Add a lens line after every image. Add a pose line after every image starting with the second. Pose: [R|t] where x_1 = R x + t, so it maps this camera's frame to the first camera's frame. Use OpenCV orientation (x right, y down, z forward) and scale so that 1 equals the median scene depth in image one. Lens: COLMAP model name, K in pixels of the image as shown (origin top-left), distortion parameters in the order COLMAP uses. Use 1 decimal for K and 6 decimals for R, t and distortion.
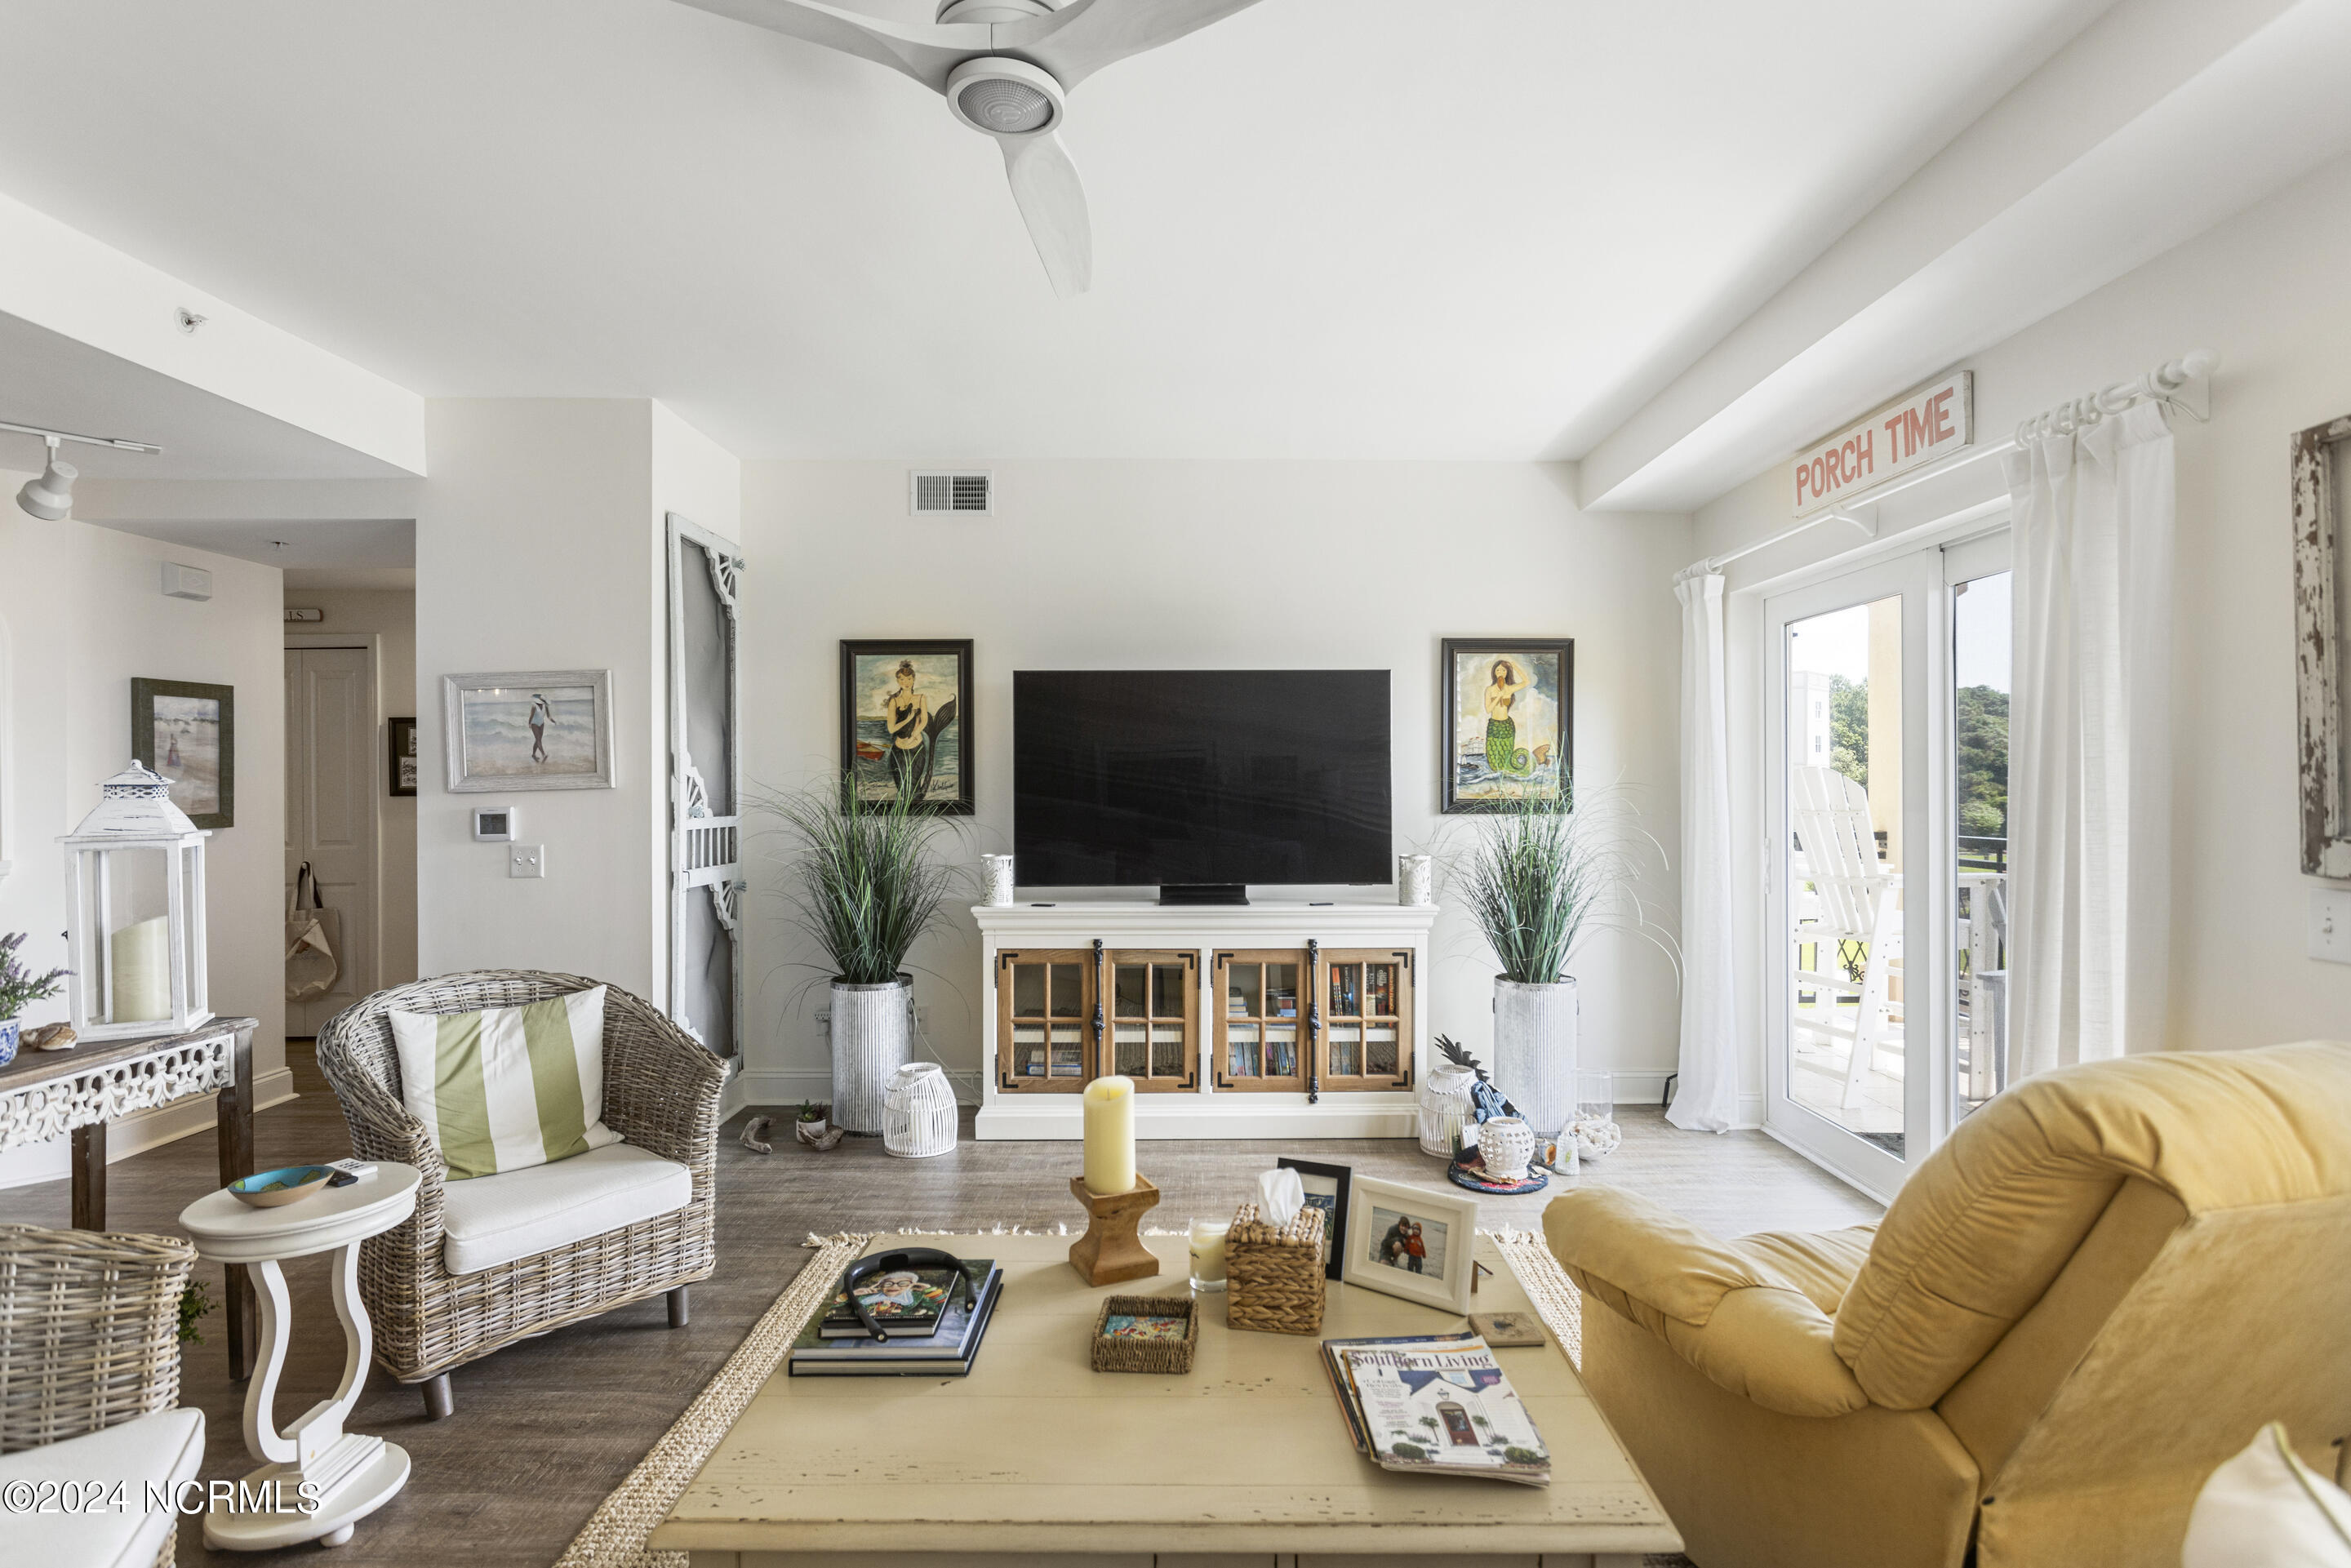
lens RADIAL K [[1171.7, 0, 1205.0], [0, 1171.7, 787.6], [0, 0, 1]] dist [-0.011062, 0.006861]
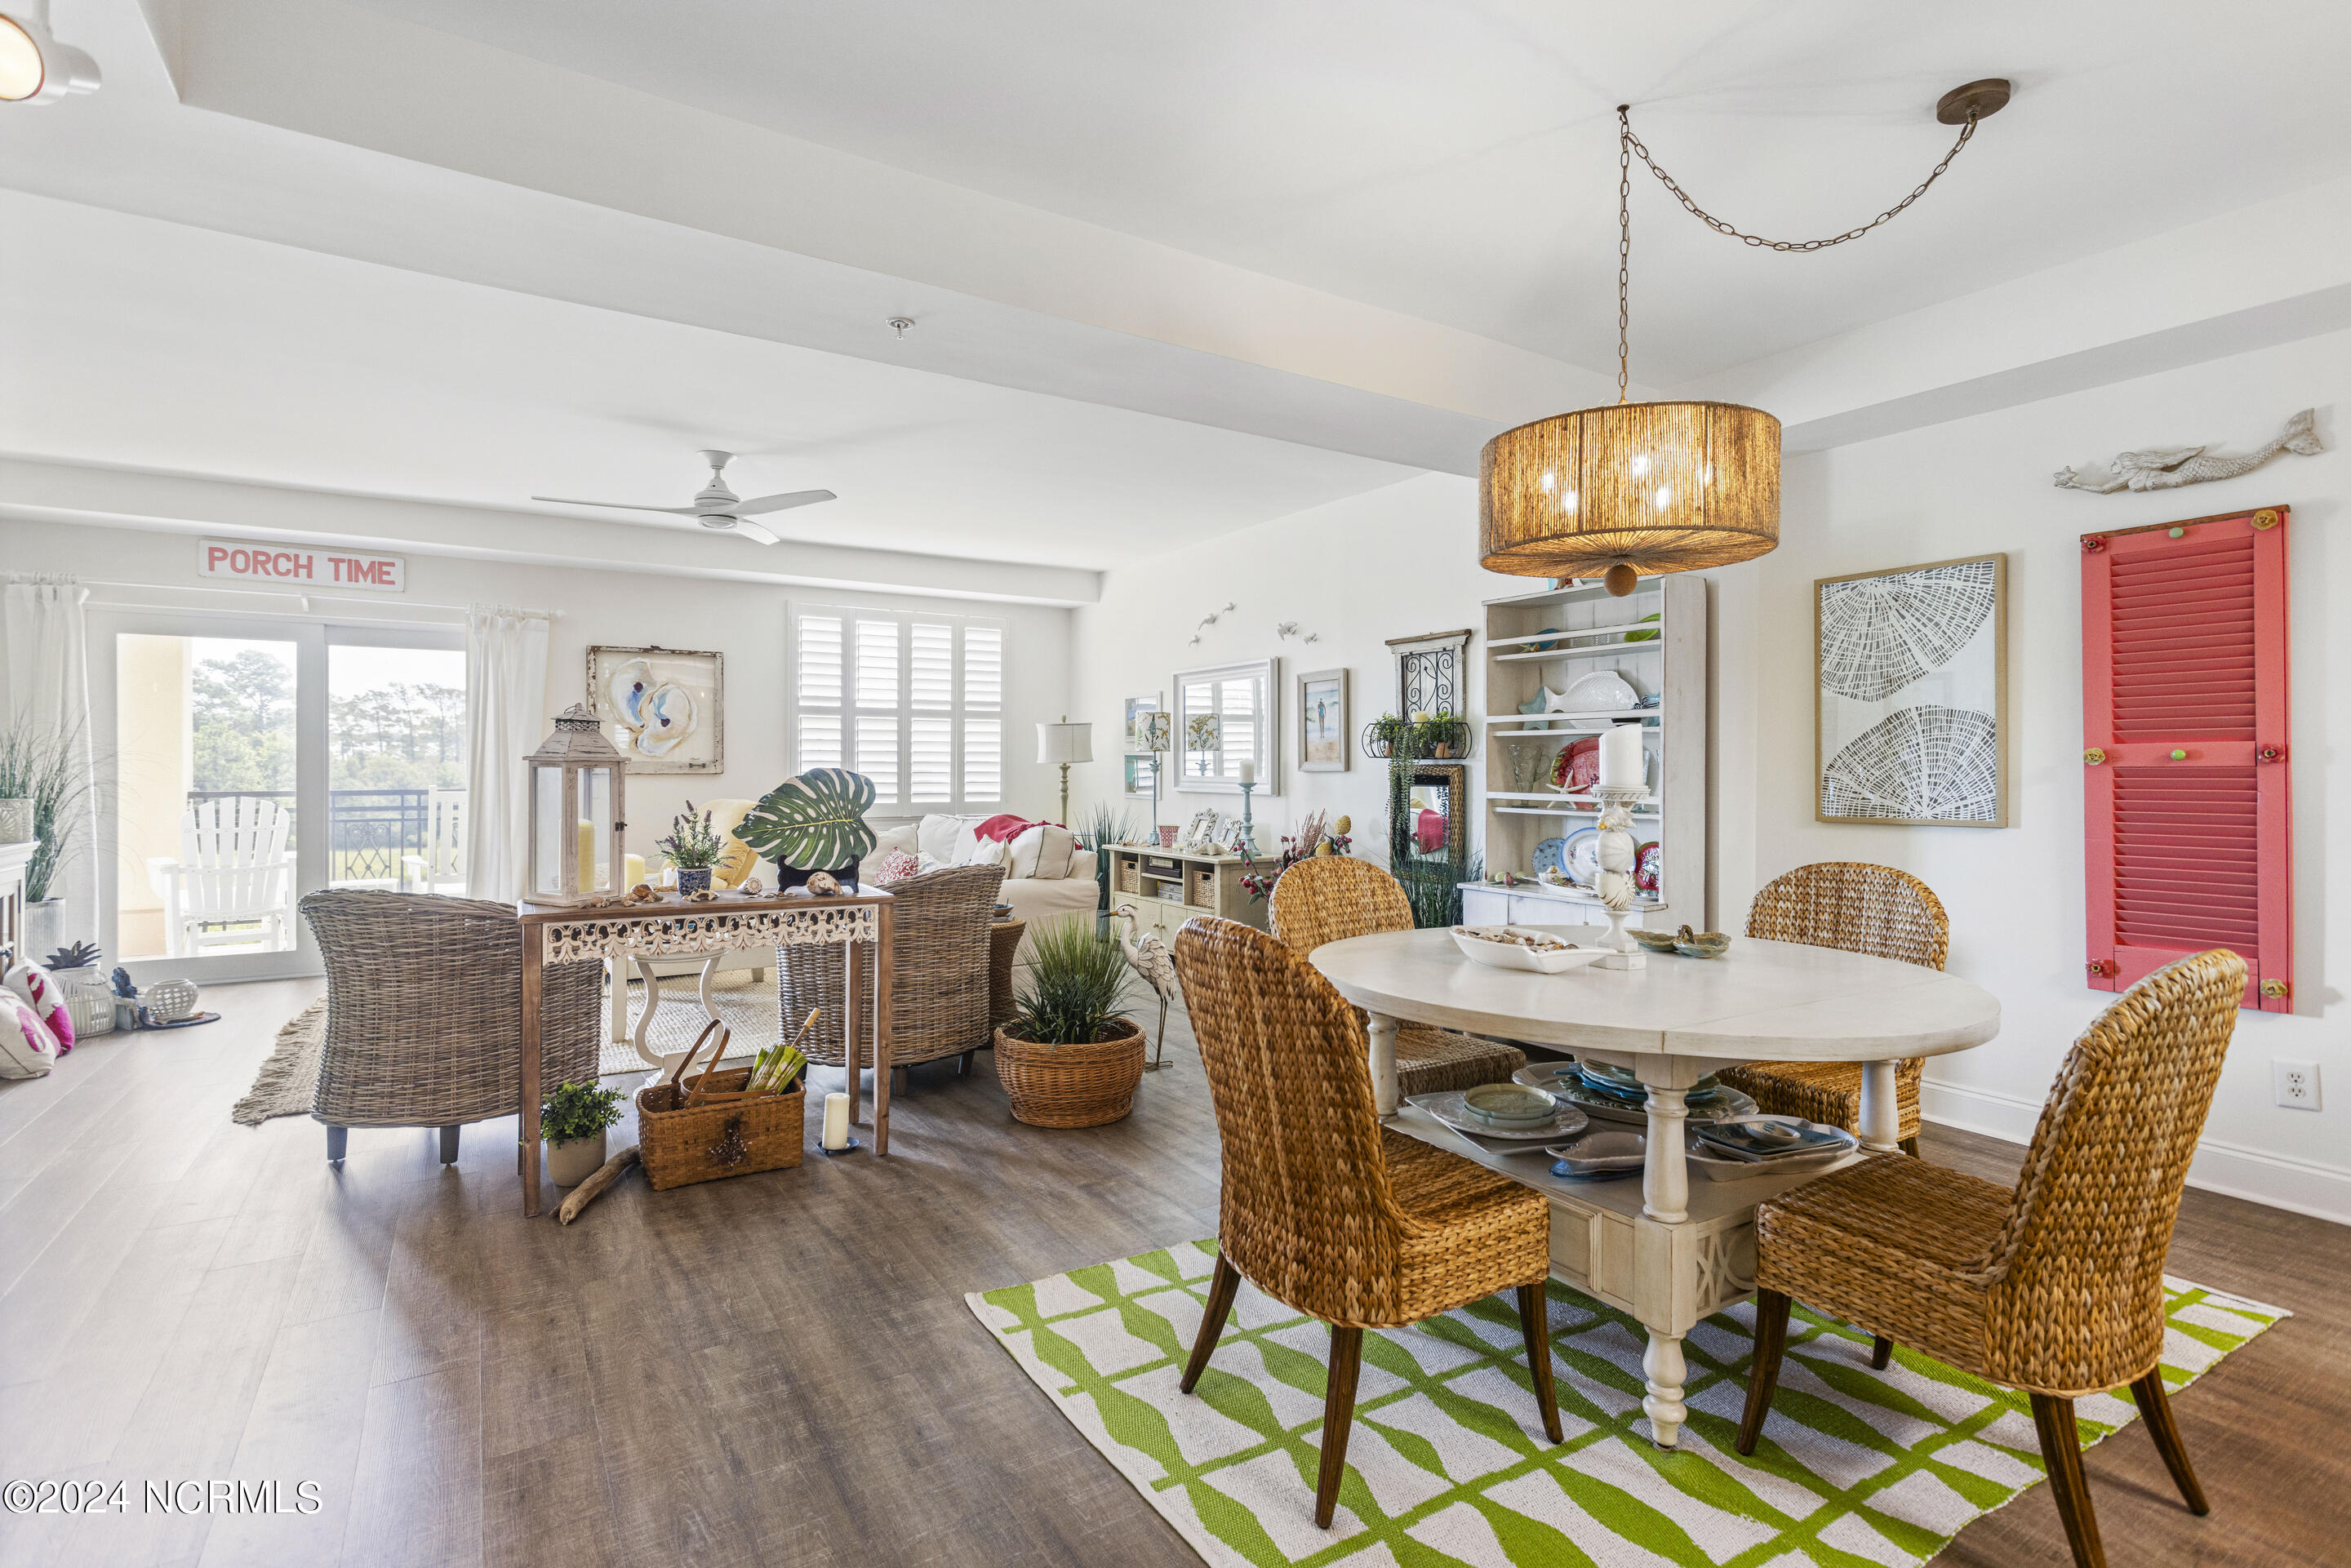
lens RADIAL K [[1110.8, 0, 1182.6], [0, 1110.8, 778.2], [0, 0, 1]] dist [0.001990, 0.000992]
pose [[-0.534490, -0.006939, 0.845146, -1.351682], [0.002675, 0.999947, 0.009902, 0.028874], [-0.845170, 0.007553, -0.534444, 0.622459]]
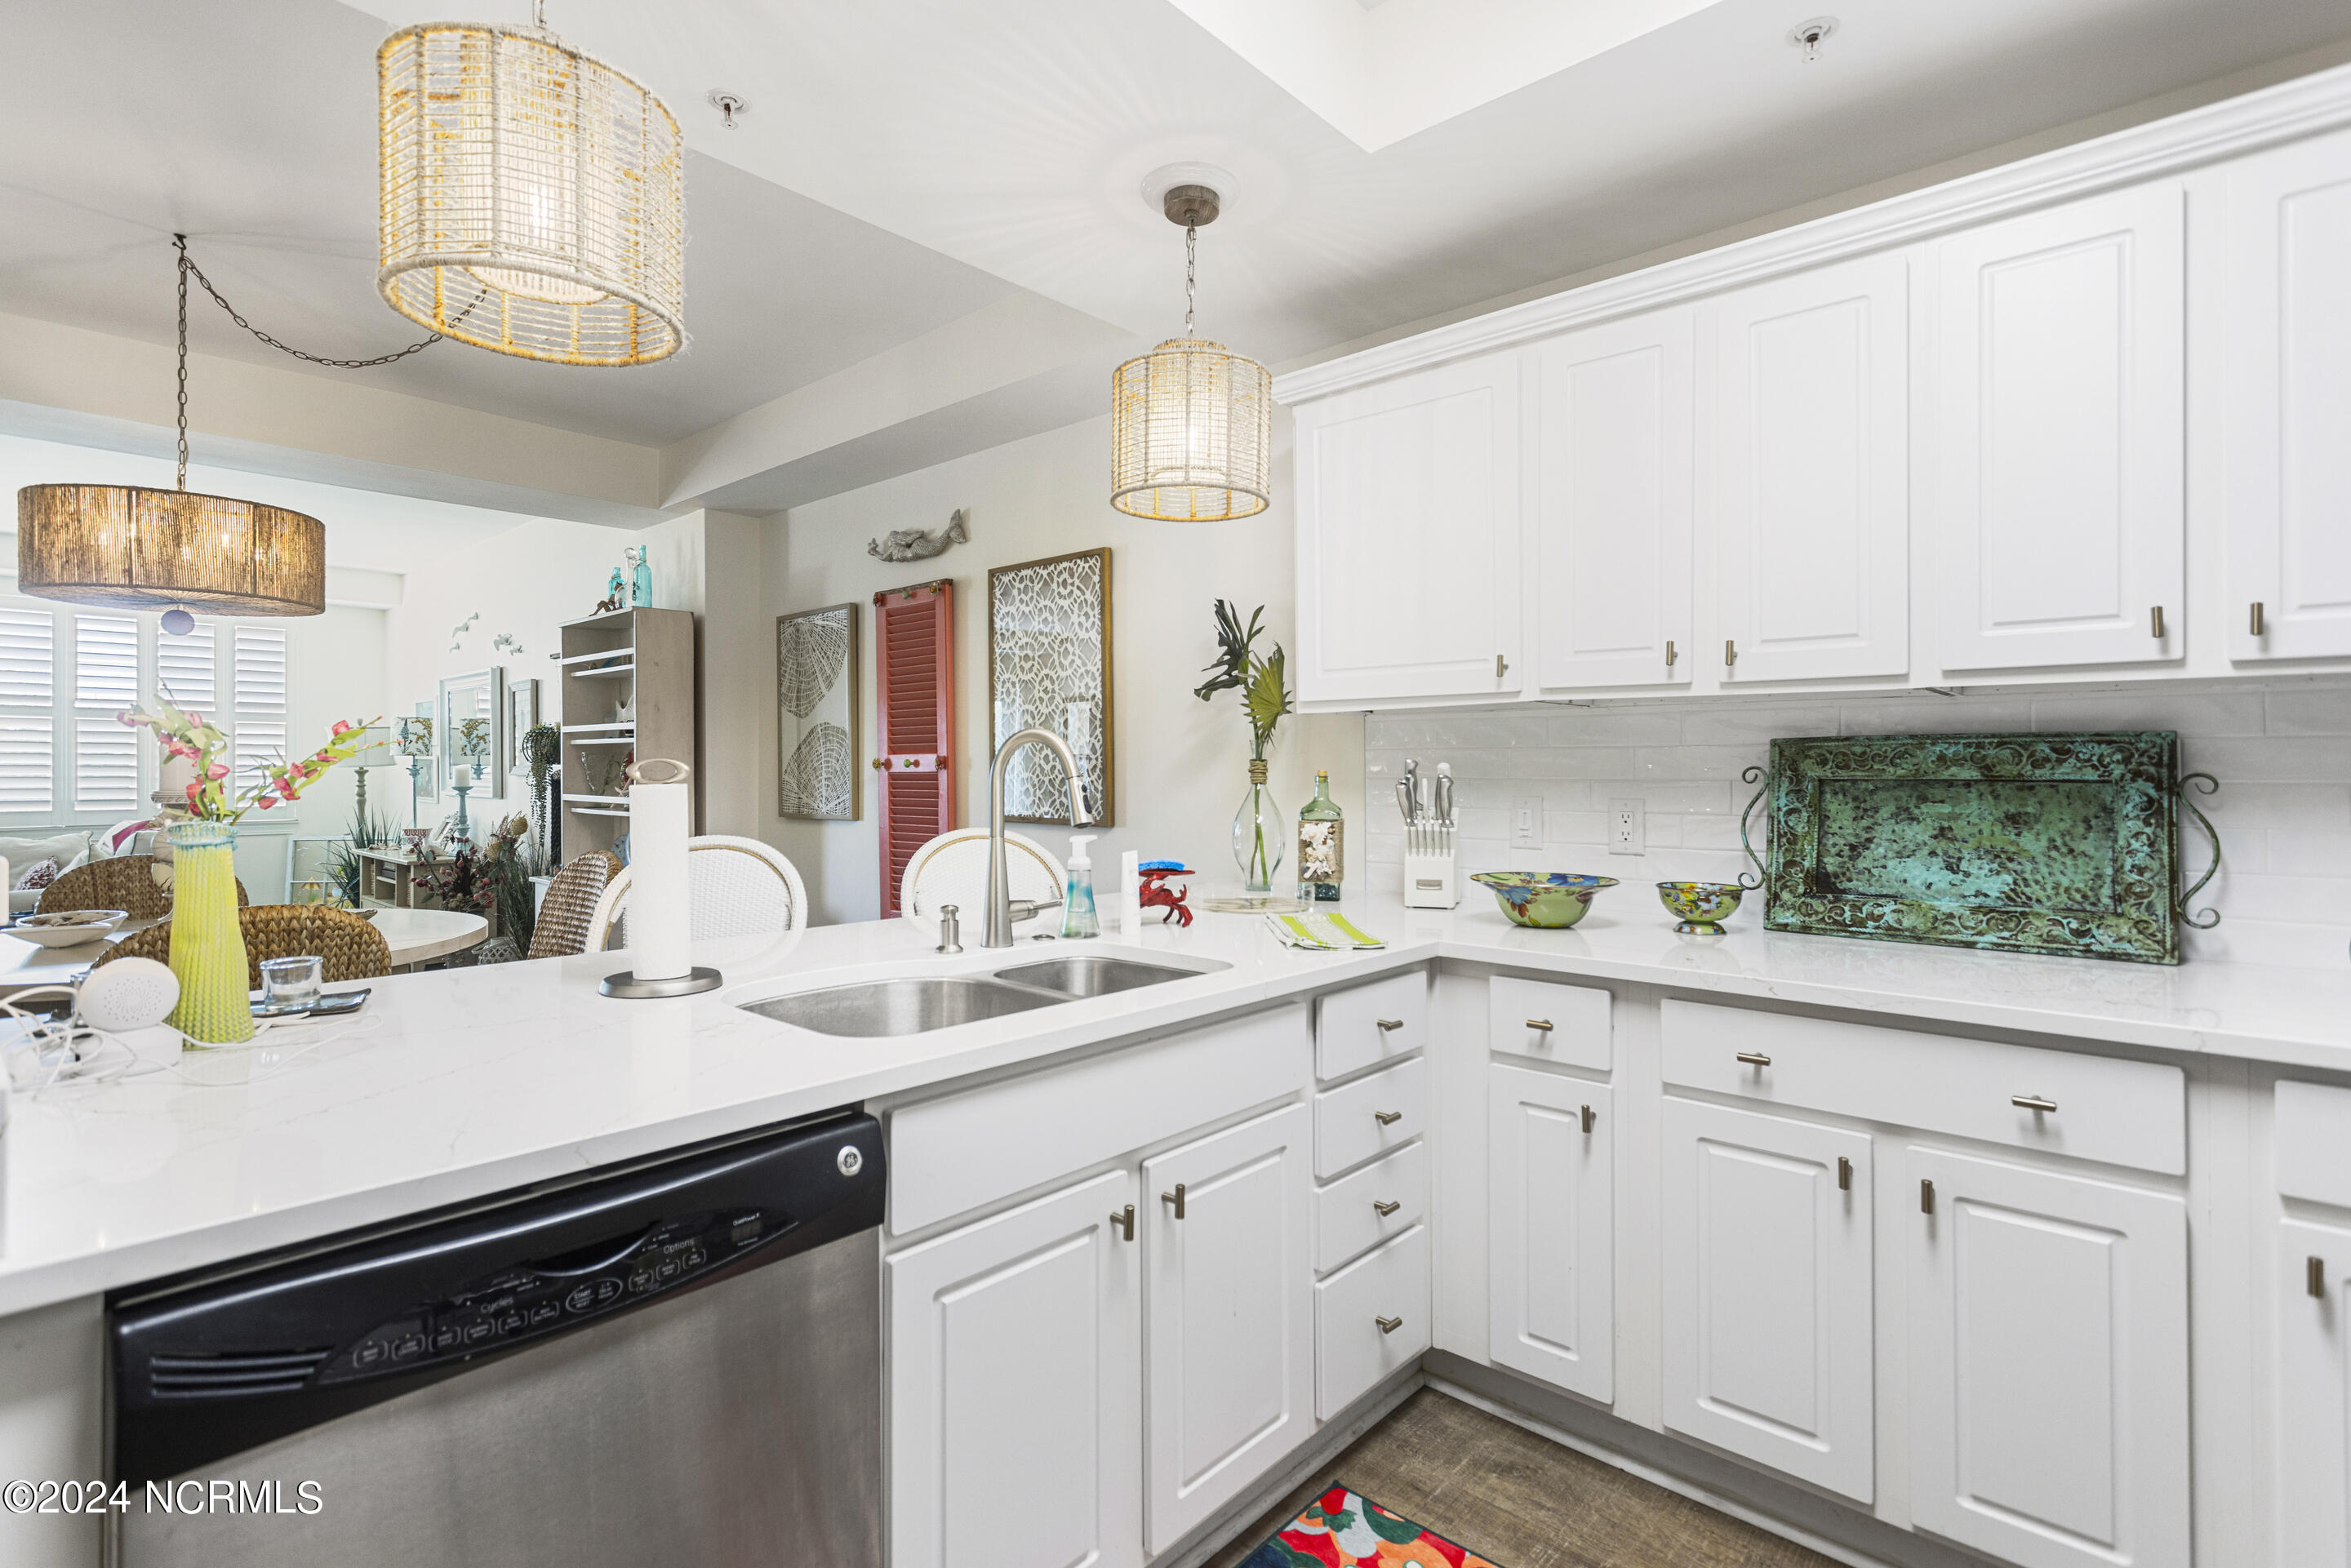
lens RADIAL K [[1110.8, 0, 1170.2], [0, 1110.8, 765.8], [0, 0, 1]] dist [0.001990, 0.000992]
pose [[-0.740970, 0.003998, 0.671527, -1.898691], [0.003684, 0.999991, -0.001889, 0.027501], [-0.671528, 0.001074, -0.740978, 0.238805]]
